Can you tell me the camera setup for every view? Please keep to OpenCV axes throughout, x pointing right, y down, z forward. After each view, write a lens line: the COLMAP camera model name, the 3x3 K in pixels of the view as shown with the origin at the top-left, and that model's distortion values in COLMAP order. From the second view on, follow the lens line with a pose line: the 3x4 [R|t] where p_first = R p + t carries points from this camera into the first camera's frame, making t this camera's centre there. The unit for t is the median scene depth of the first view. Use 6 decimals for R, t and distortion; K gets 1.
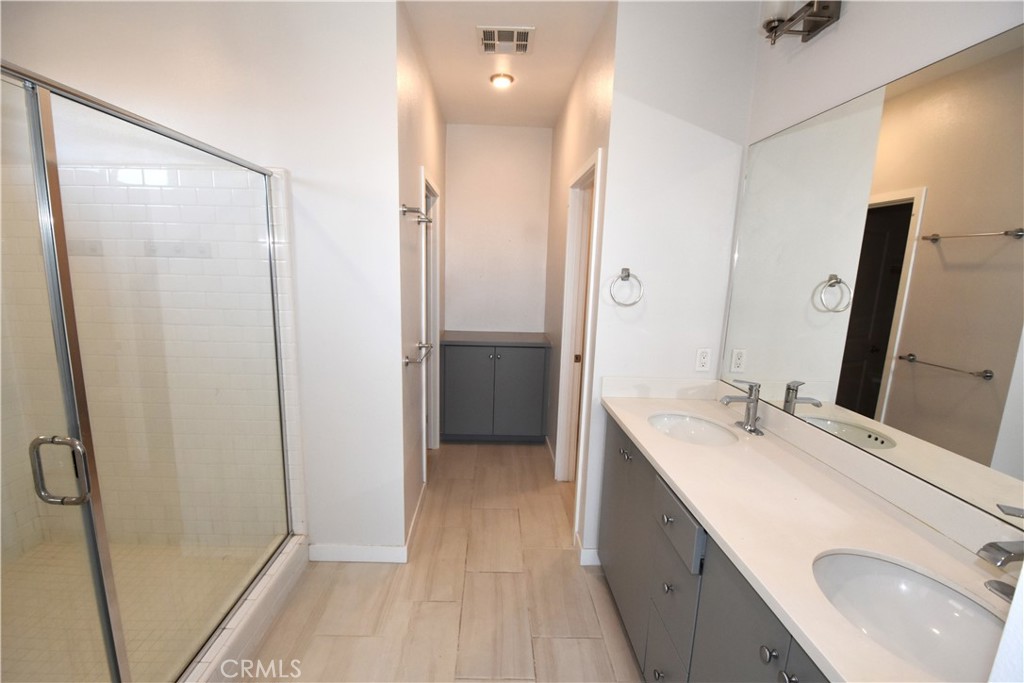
lens RADIAL K [[446.3, 0, 498.5], [0, 446.3, 348.3], [0, 0, 1]] dist [0.009109, -0.019733]
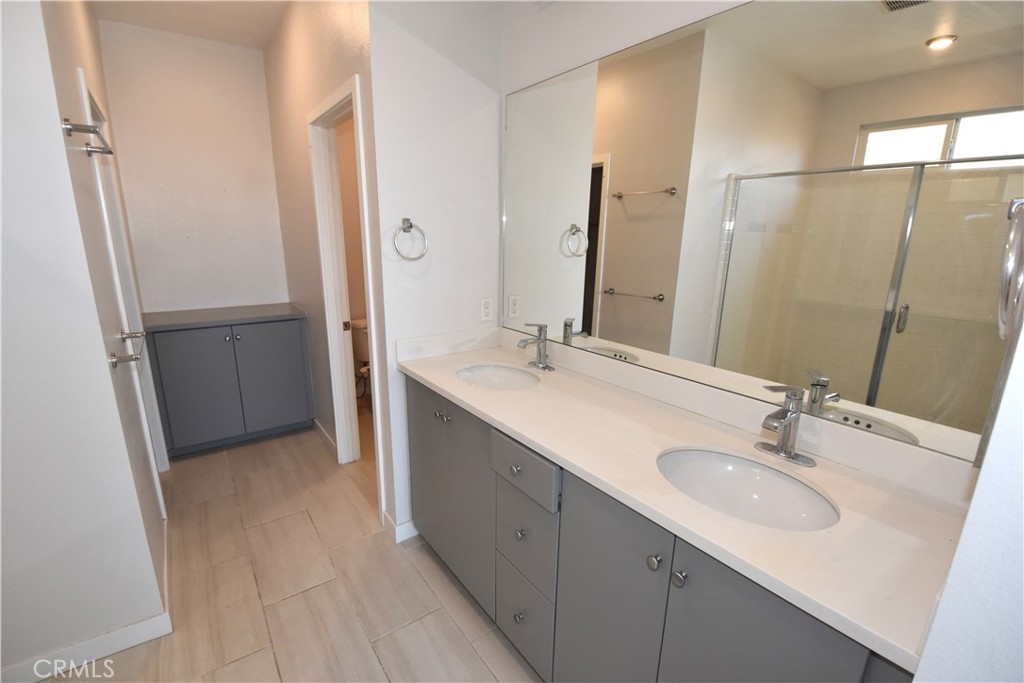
lens RADIAL K [[446.3, 0, 498.5], [0, 446.3, 348.3], [0, 0, 1]] dist [0.009109, -0.019733]
pose [[0.823835, -0.157499, 0.544510, -0.091846], [0.113735, 0.987016, 0.113414, 0.000229], [-0.555303, -0.031505, 0.831051, 0.124499]]
